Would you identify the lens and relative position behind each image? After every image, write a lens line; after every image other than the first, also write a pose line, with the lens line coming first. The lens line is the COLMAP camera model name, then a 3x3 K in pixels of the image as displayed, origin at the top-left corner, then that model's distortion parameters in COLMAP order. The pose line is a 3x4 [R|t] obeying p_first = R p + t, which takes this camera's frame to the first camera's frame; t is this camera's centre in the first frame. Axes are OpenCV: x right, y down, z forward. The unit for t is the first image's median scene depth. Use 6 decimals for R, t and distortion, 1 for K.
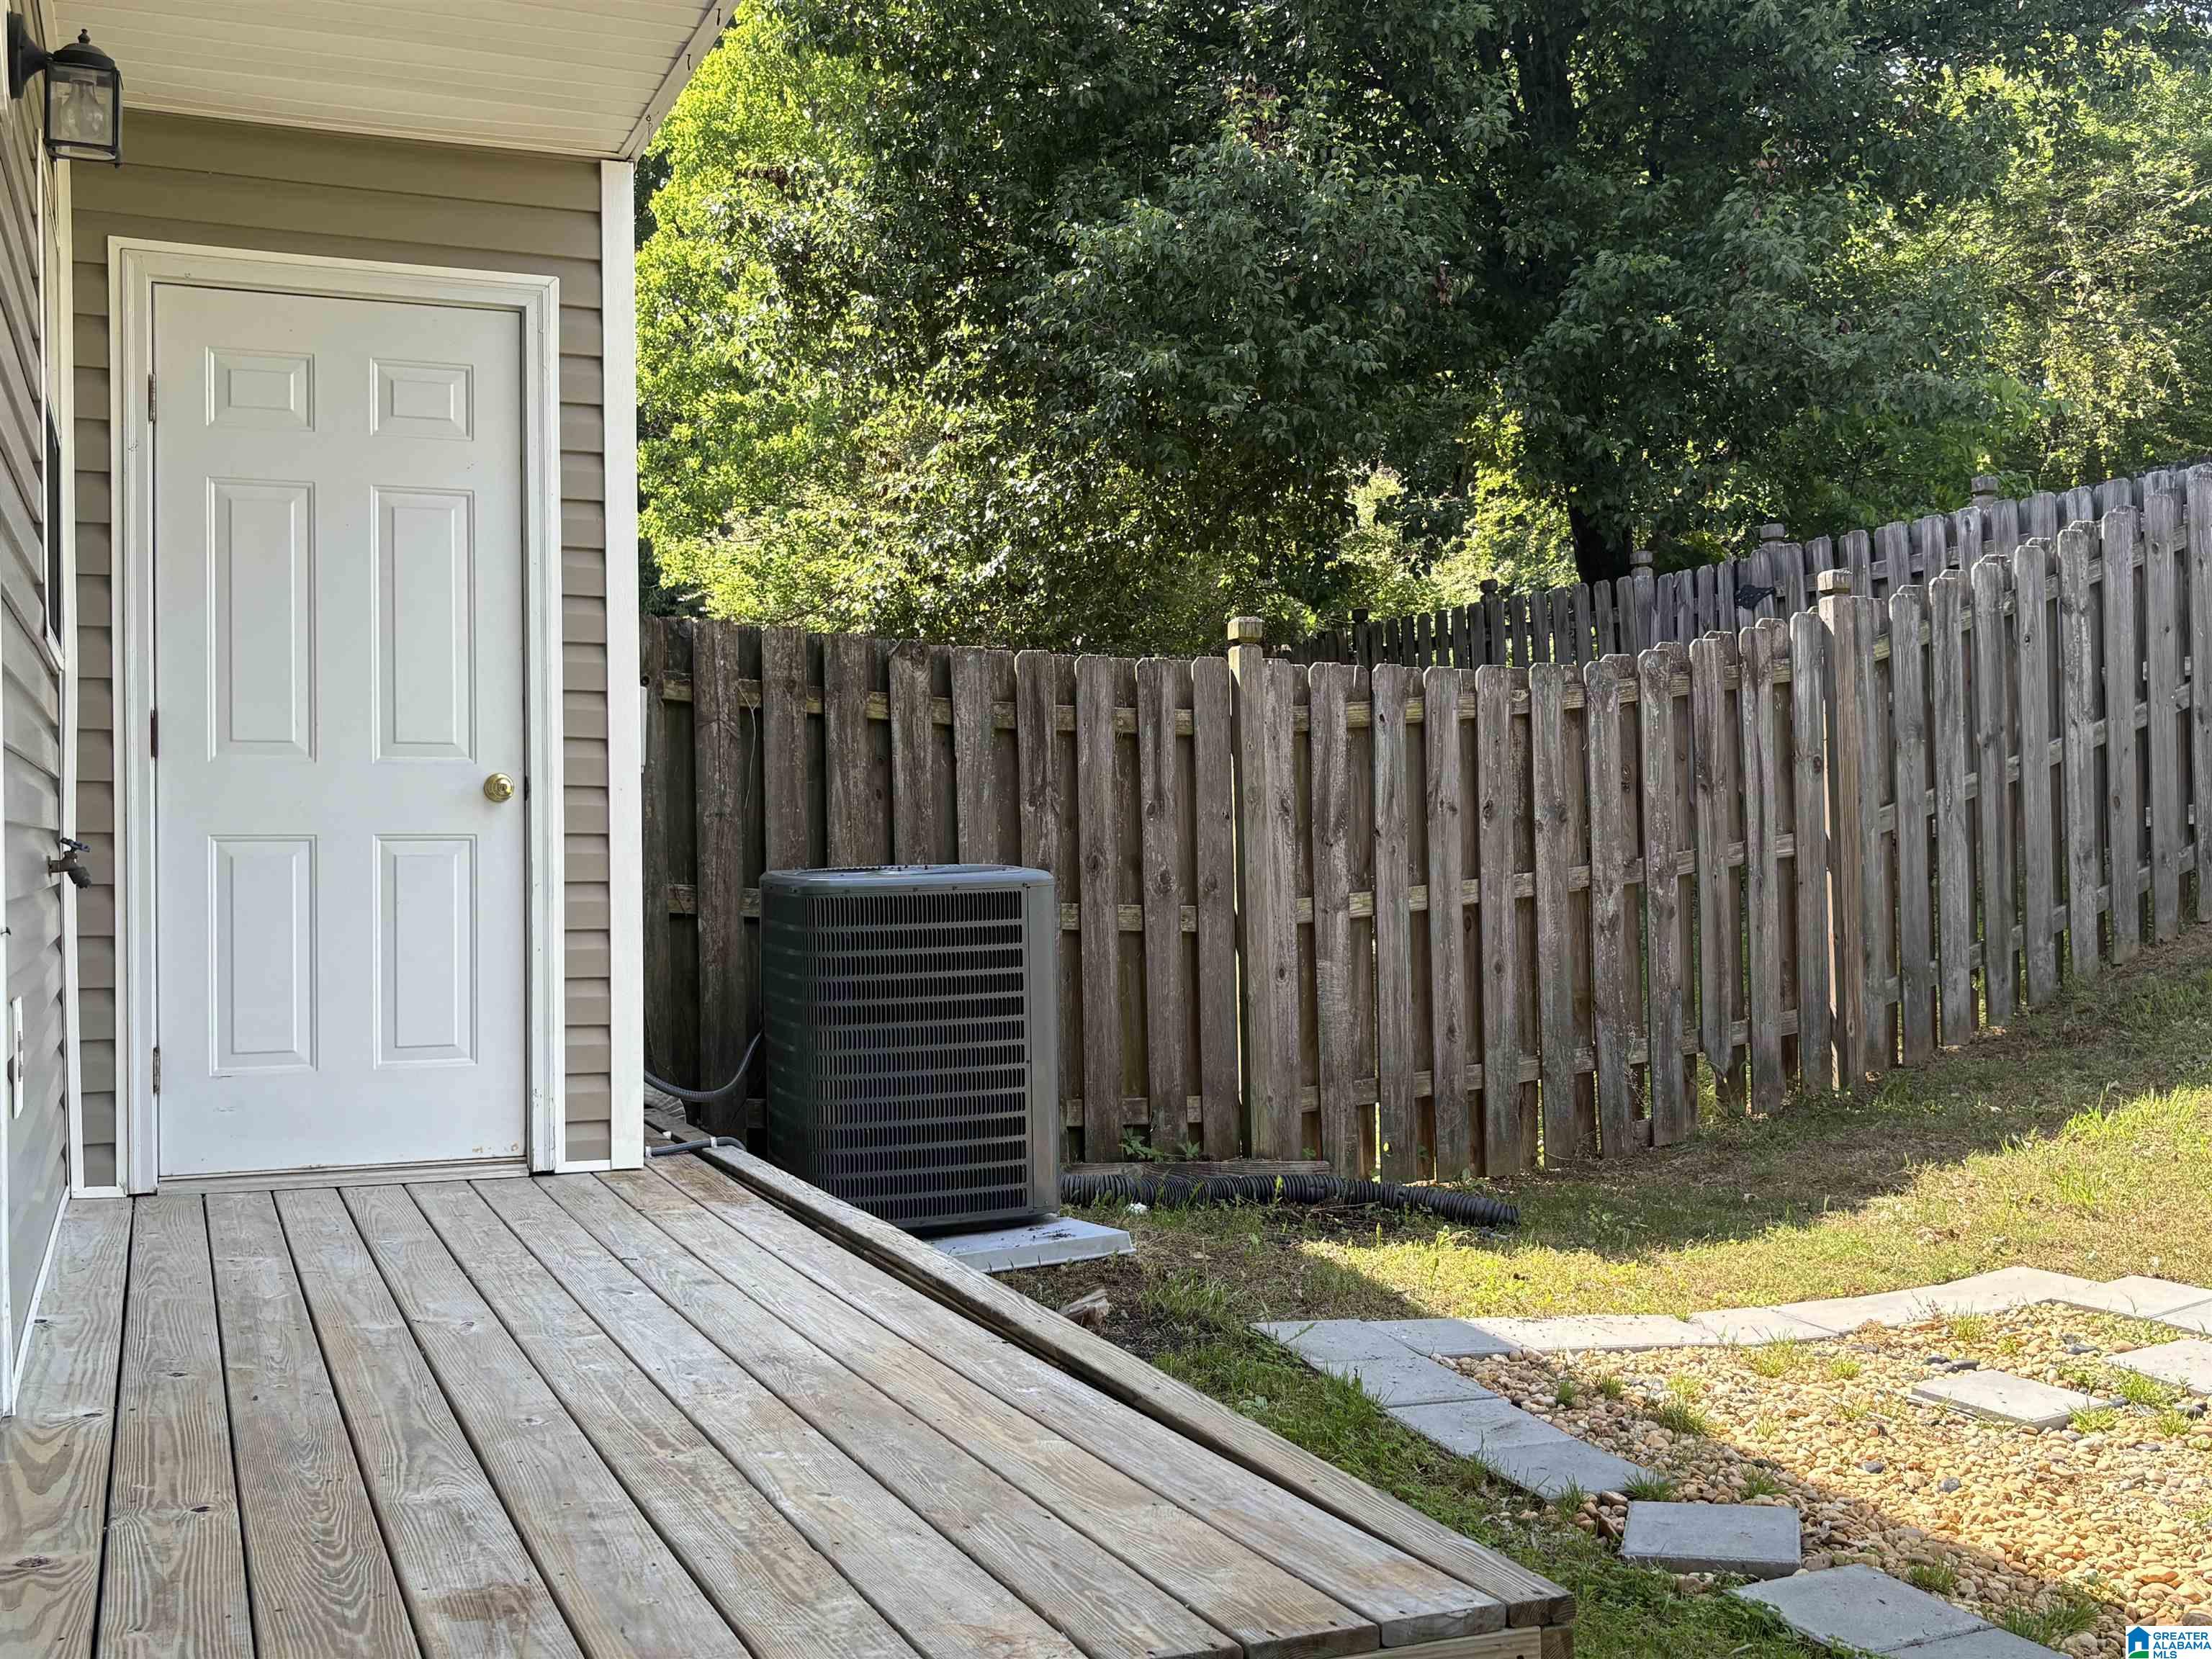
lens RADIAL K [[2245.1, 0, 1106.0], [0, 2245.1, 829.5], [0, 0, 1]] dist [0.156252, -0.476458]
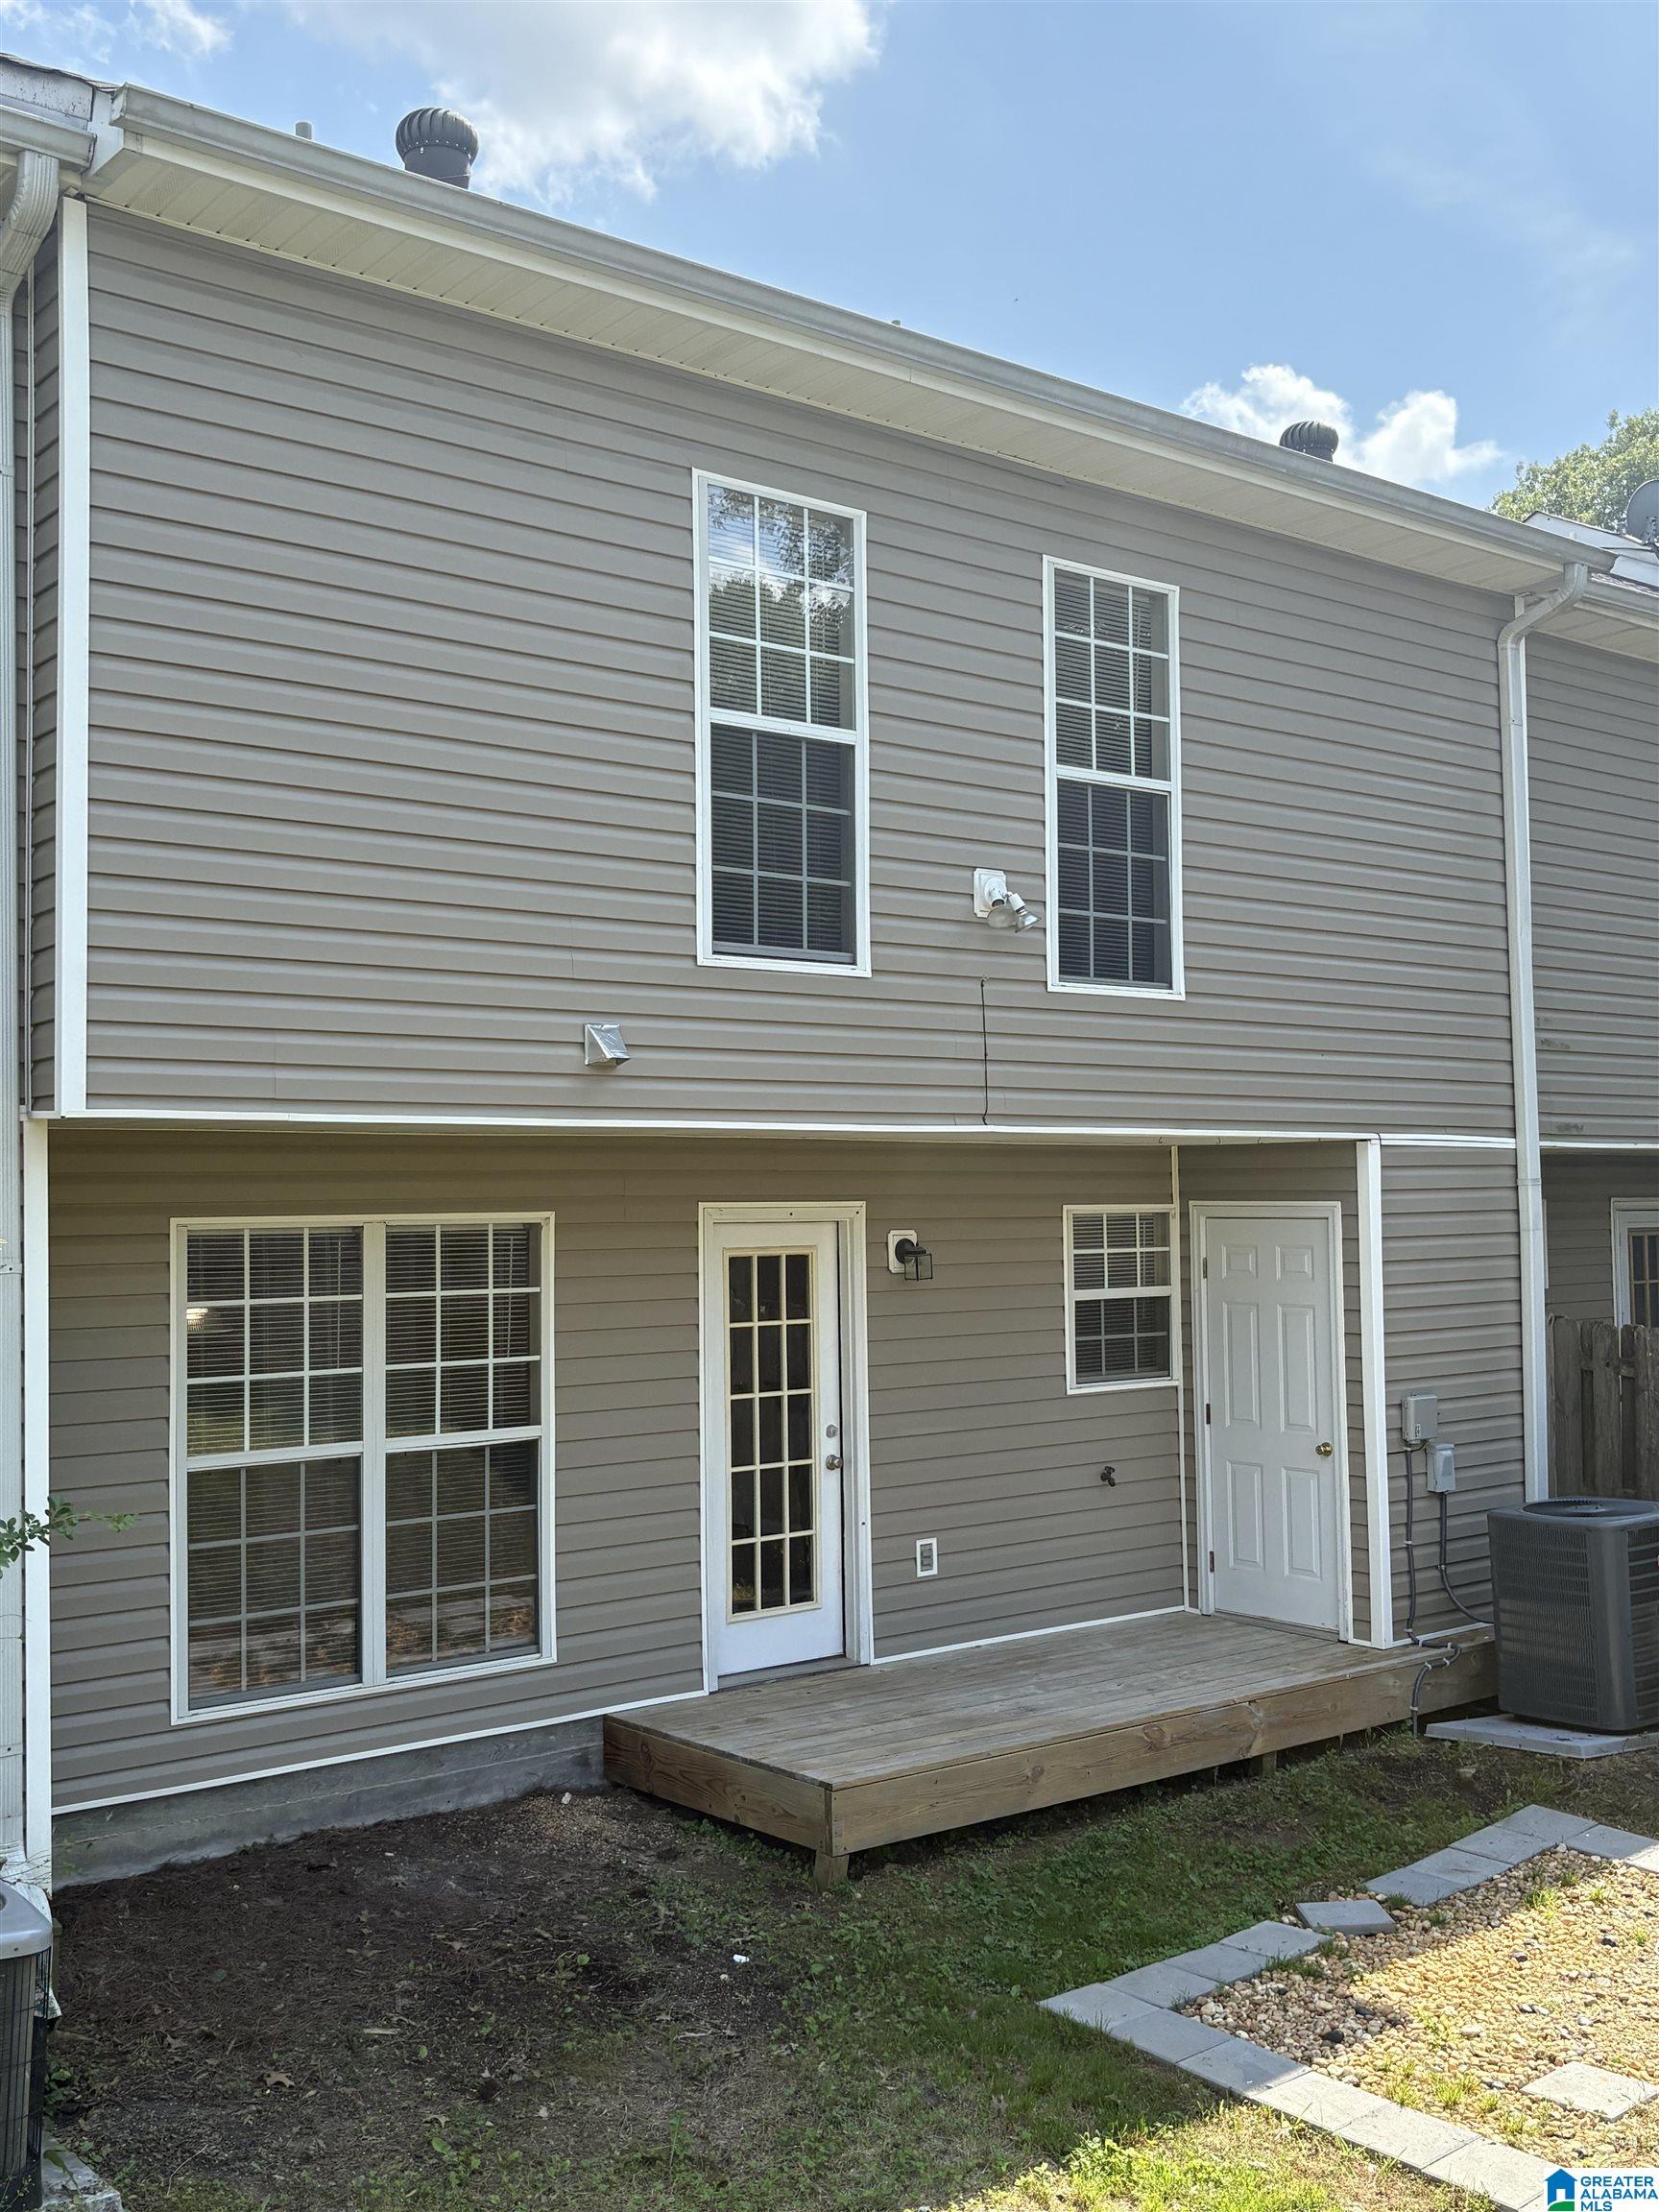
lens RADIAL K [[2245.1, 0, 829.5], [0, 2245.1, 1106.0], [0, 0, 1]] dist [0.156252, -0.476458]
pose [[0.282360, -0.036296, -0.958622, 1.609554], [0.016272, 0.999321, -0.033044, -0.272472], [0.959171, -0.006269, 0.282759, -0.019537]]
